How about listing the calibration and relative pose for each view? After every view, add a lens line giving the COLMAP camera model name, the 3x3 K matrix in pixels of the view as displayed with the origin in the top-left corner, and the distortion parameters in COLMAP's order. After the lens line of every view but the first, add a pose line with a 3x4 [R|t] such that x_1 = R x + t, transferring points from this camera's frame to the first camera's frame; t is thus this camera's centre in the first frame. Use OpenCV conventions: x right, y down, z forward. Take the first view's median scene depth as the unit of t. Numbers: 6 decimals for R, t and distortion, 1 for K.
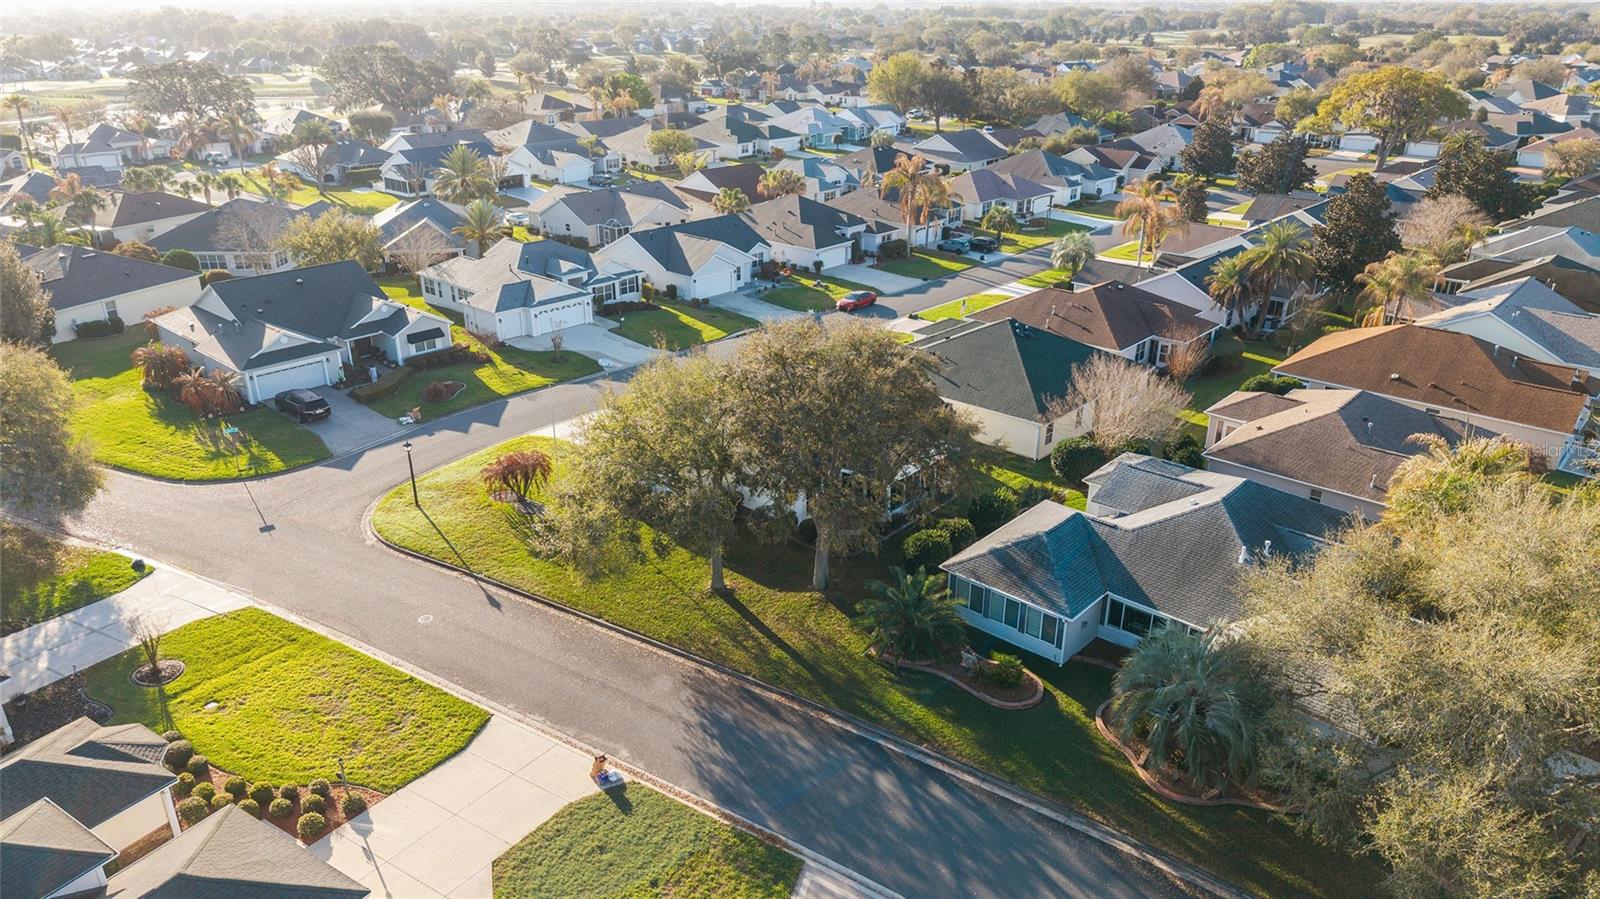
lens RADIAL K [[1083.5, 0, 795.2], [0, 1083.5, 451.1], [0, 0, 1]] dist [0.002710, -0.004428]
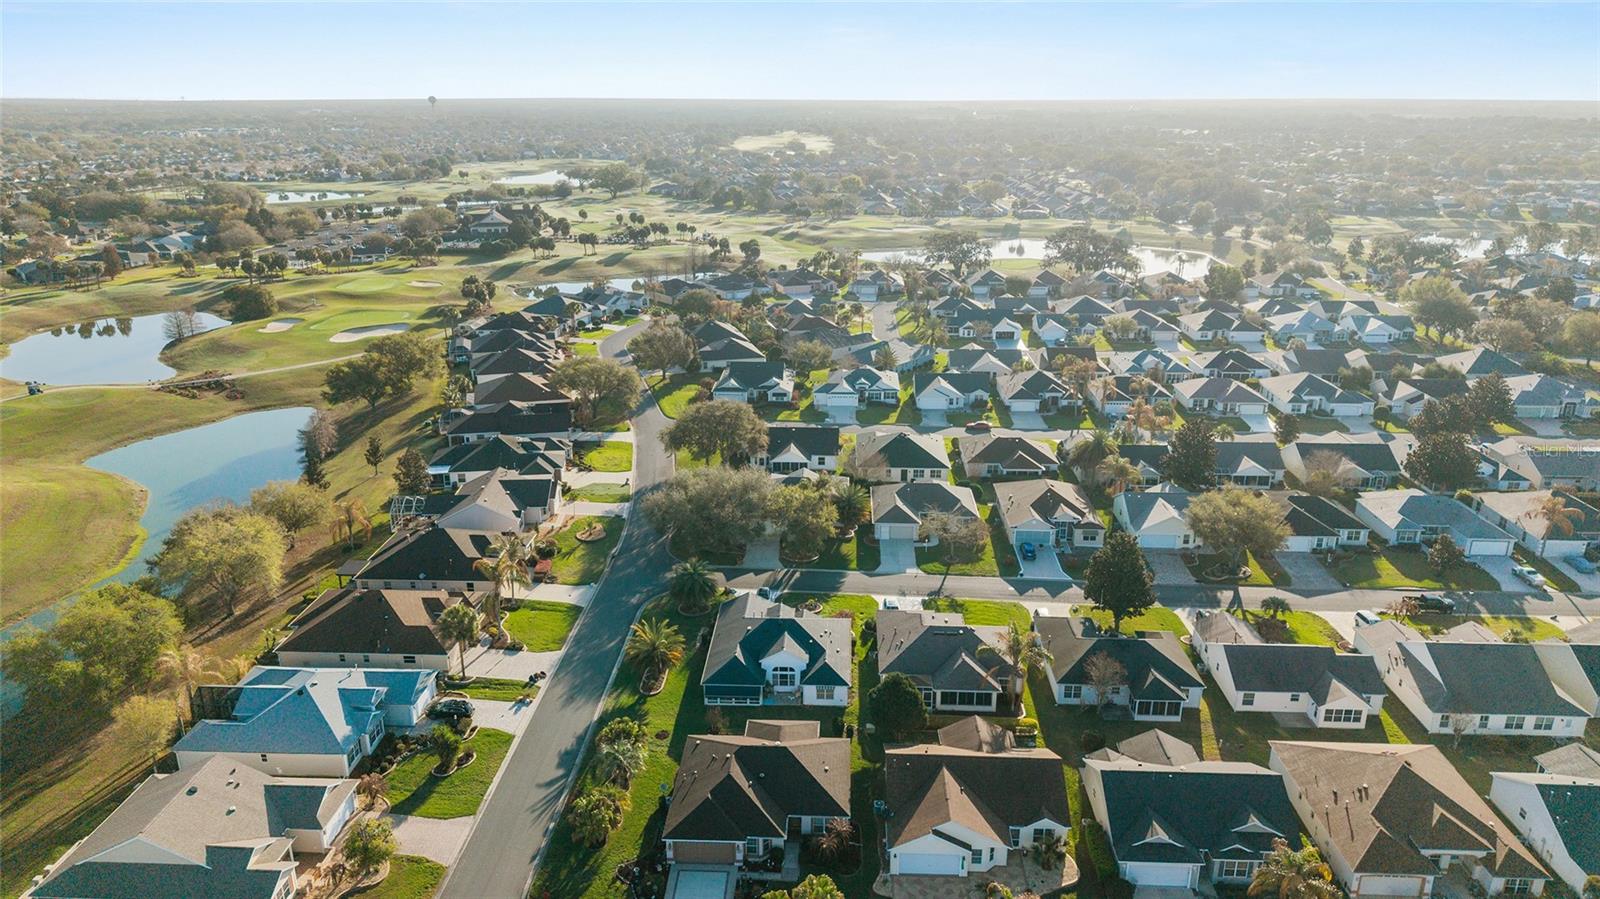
lens RADIAL K [[1076.7, 0, 785.1], [0, 1076.7, 448.1], [0, 0, 1]] dist [-0.003801, -0.005194]
pose [[0.629610, 0.236287, -0.740108, 1.180885], [-0.293437, 0.954391, 0.055073, -0.092515], [0.719366, 0.182500, 0.670229, -0.529797]]
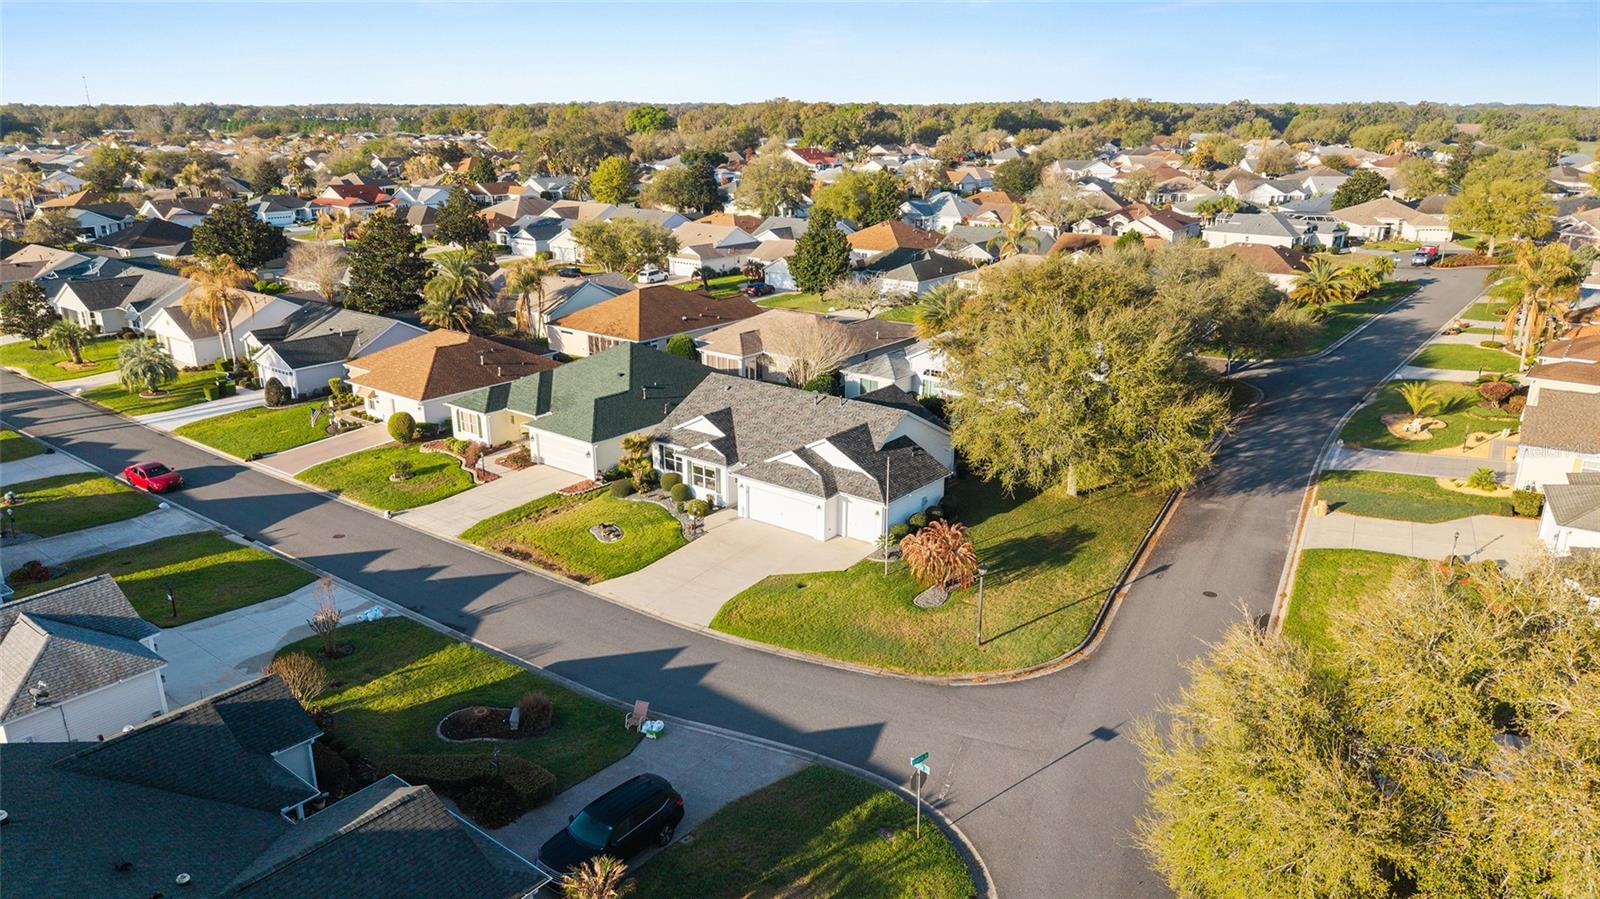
lens RADIAL K [[1103.8, 0, 800.0], [0, 1103.8, 449.5], [0, 0, 1]] dist [-0.006617, -0.002491]
pose [[-0.071737, -0.308334, 0.948570, -0.537500], [0.384860, 0.868816, 0.311515, -0.188009], [-0.920183, 0.387413, 0.056339, 0.526892]]
